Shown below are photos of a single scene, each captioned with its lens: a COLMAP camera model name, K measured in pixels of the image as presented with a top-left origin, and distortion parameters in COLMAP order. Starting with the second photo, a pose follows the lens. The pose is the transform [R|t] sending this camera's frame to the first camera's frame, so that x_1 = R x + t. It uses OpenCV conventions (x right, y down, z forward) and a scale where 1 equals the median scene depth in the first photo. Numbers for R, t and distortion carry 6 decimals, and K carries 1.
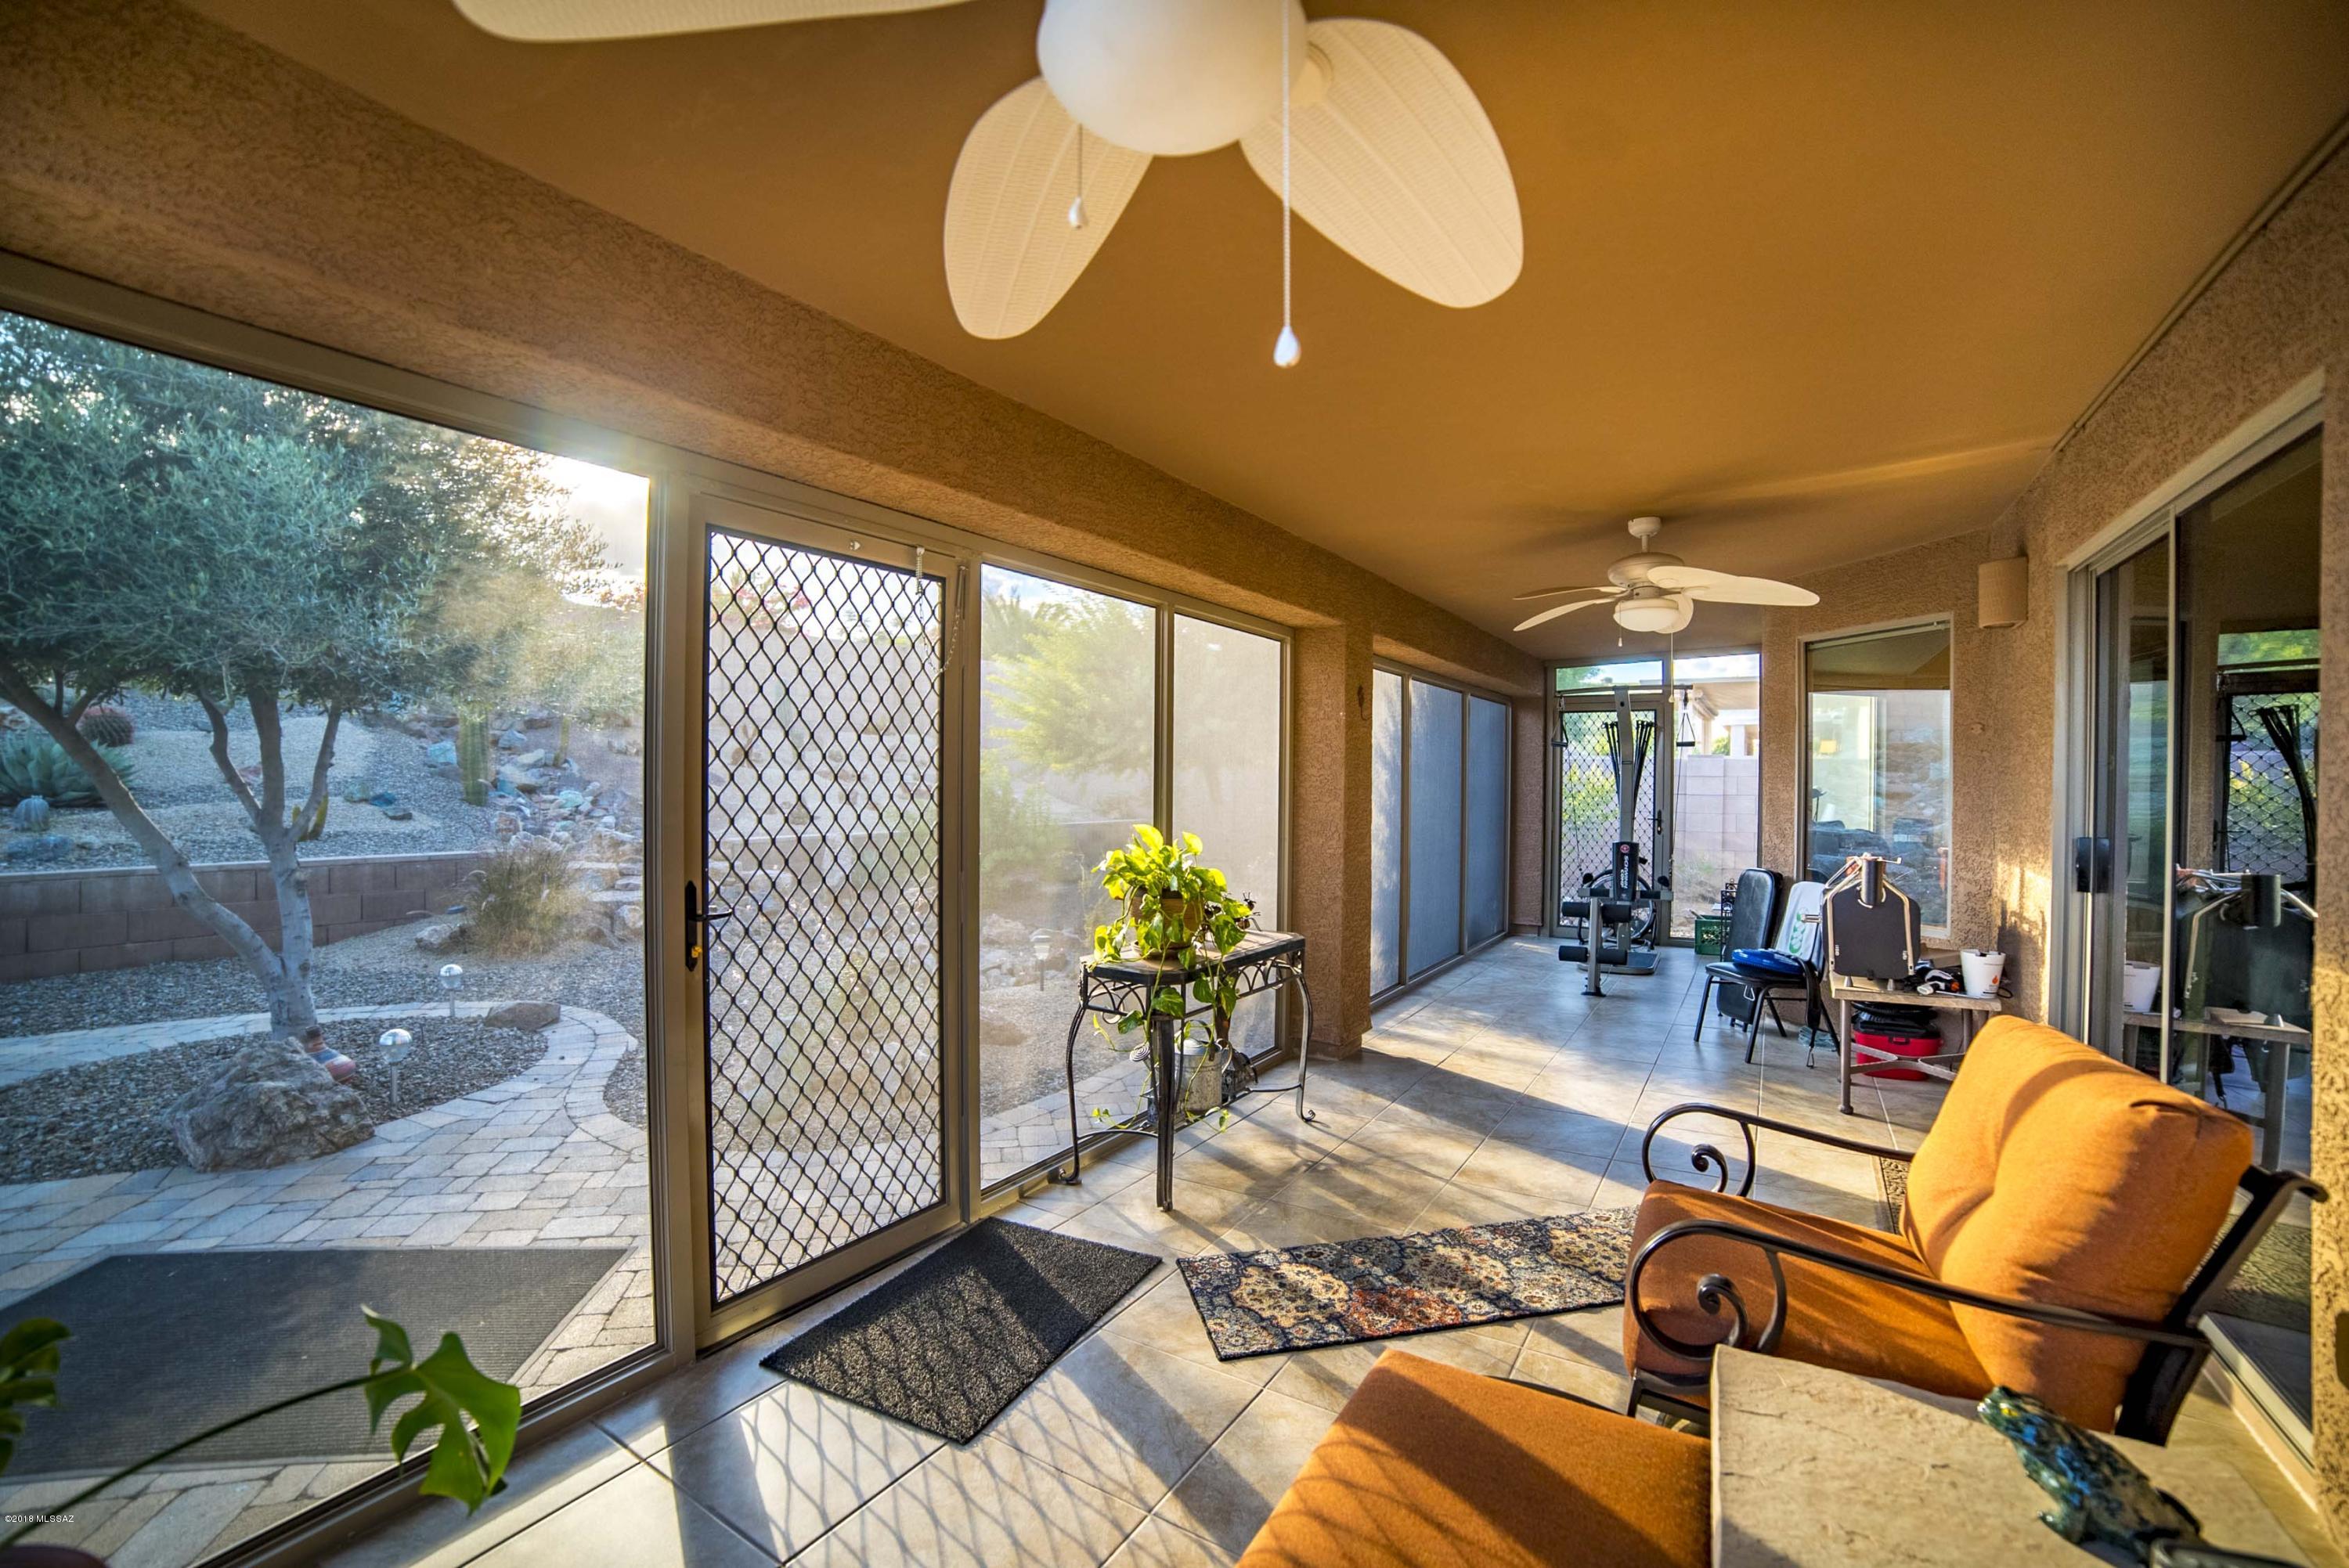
lens RADIAL K [[974.1, 0, 1167.4], [0, 974.1, 788.1], [0, 0, 1]] dist [-0.114168, 0.042865]
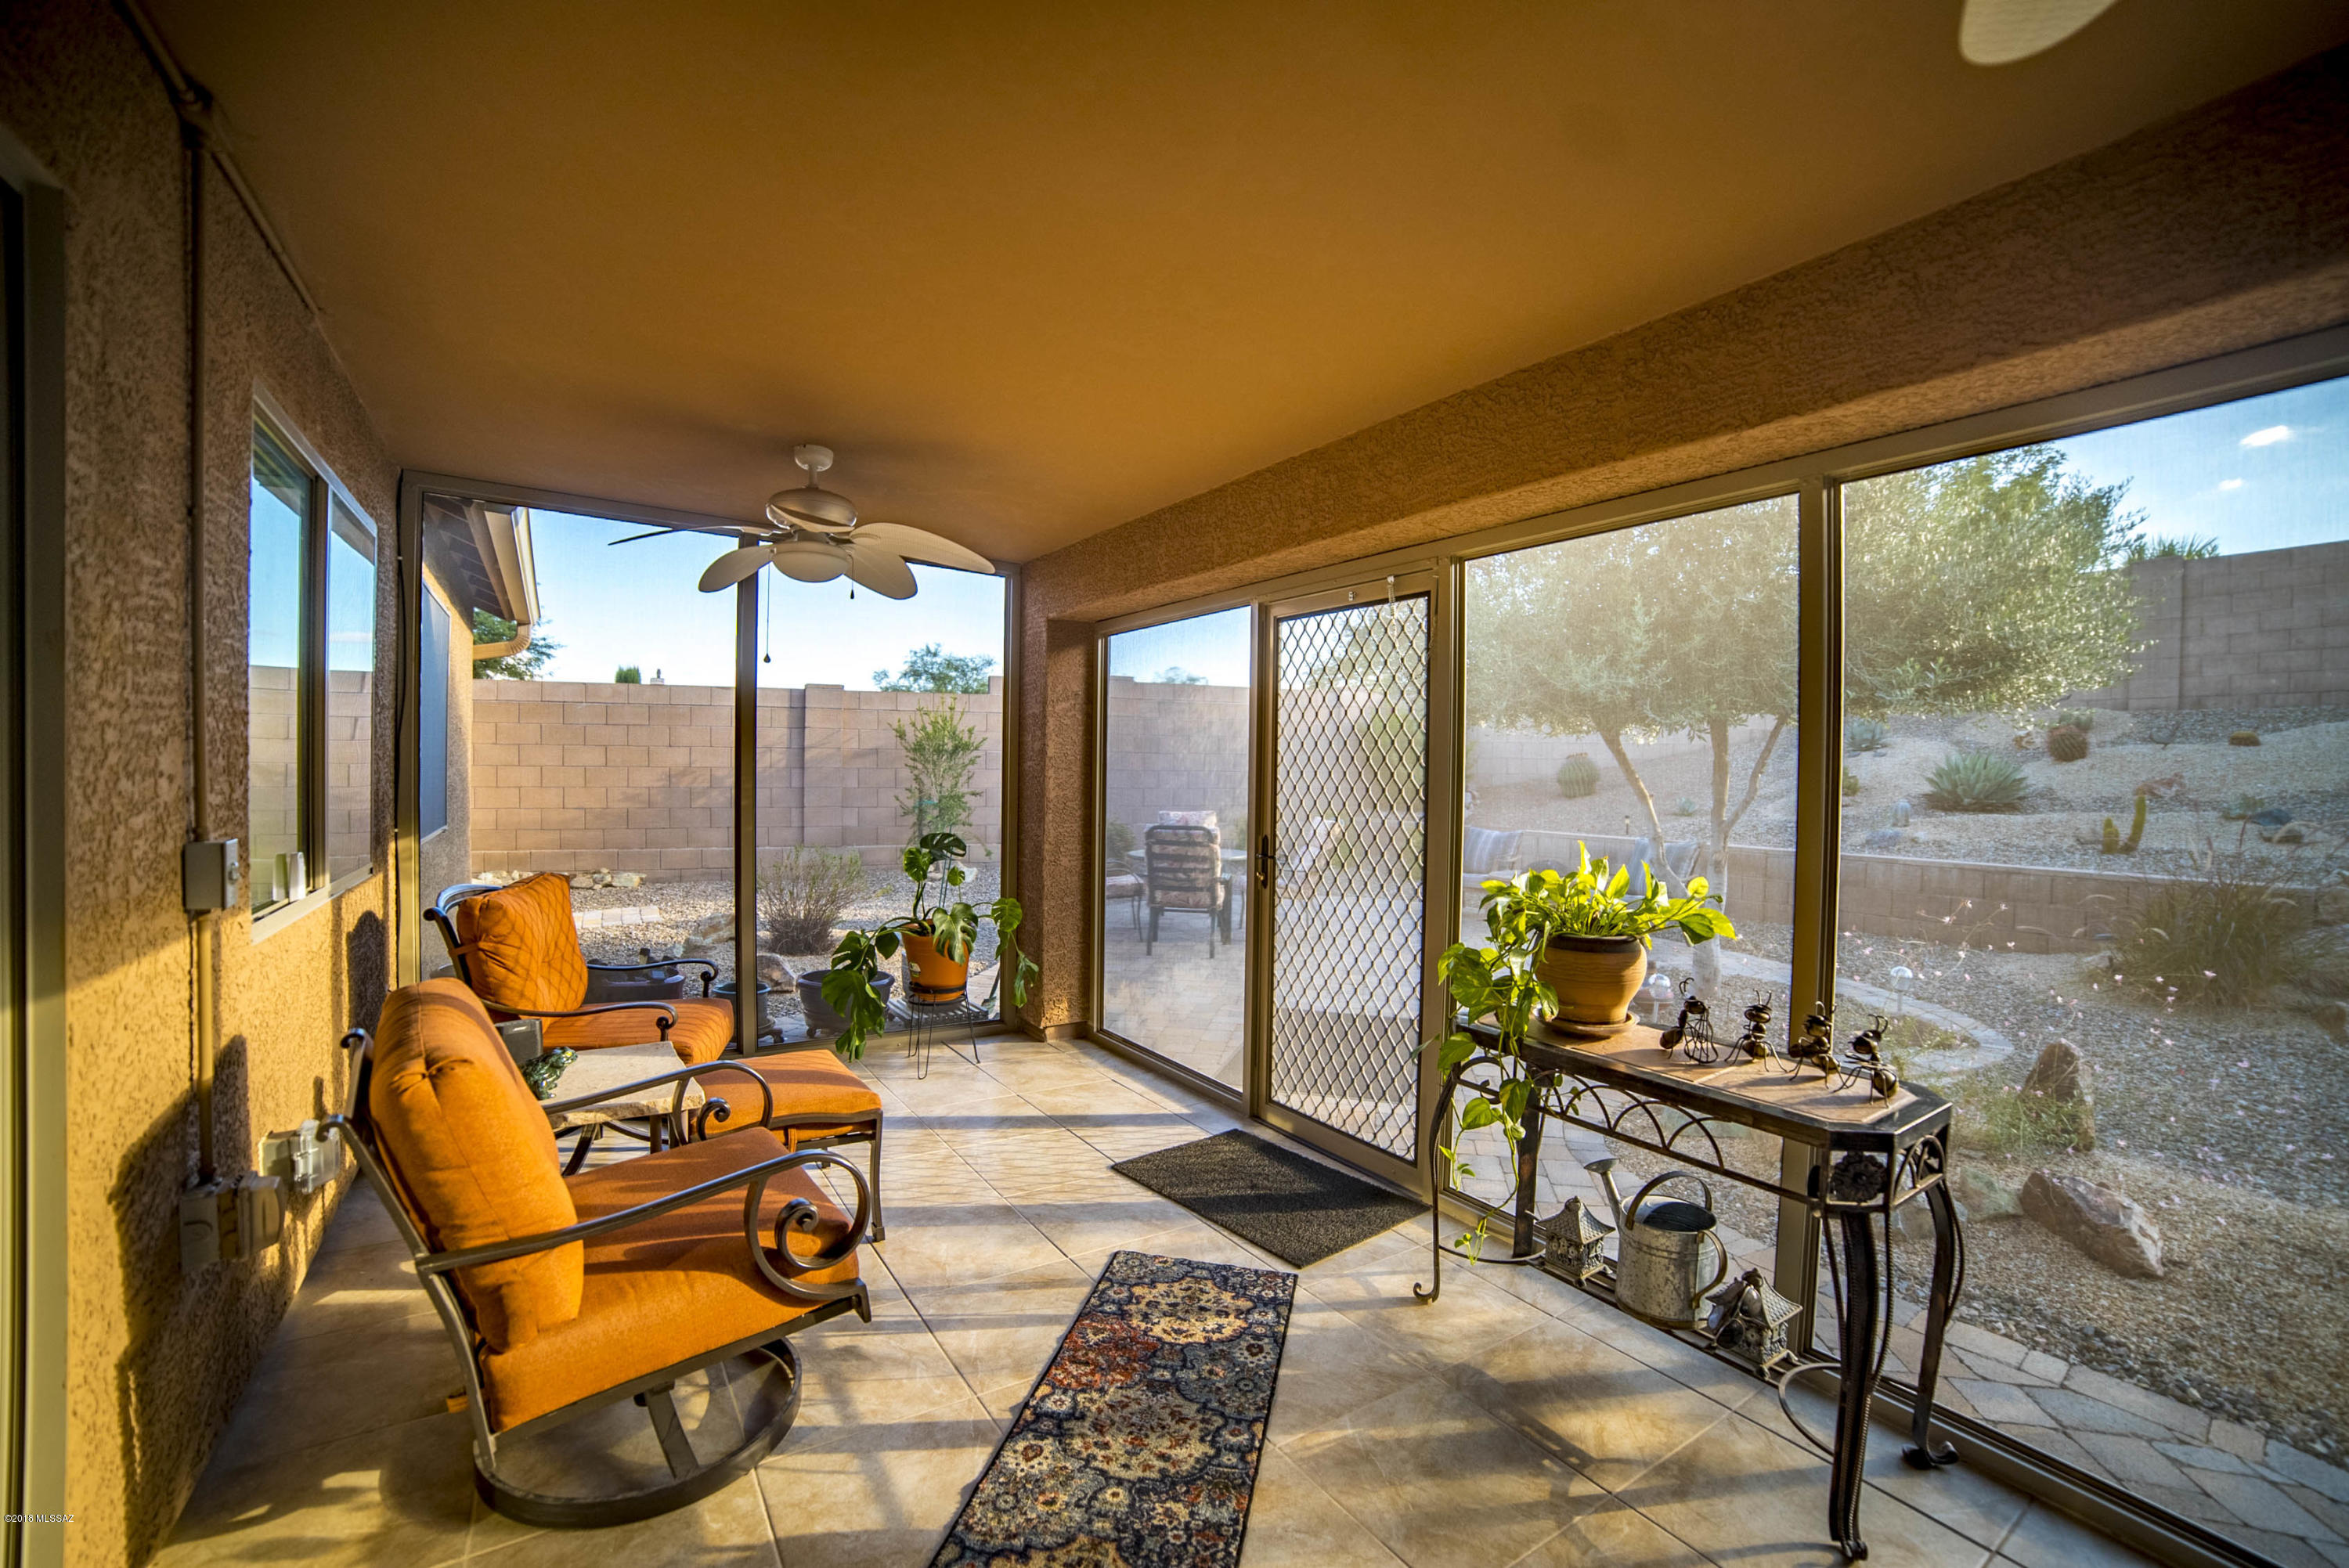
lens RADIAL K [[974.1, 0, 1167.4], [0, 974.1, 788.1], [0, 0, 1]] dist [-0.114168, 0.042865]
pose [[-0.405911, 0.005474, -0.913896, 0.976258], [-0.026566, 0.999489, 0.017786, -0.009281], [0.913527, 0.031498, -0.405558, 1.309713]]
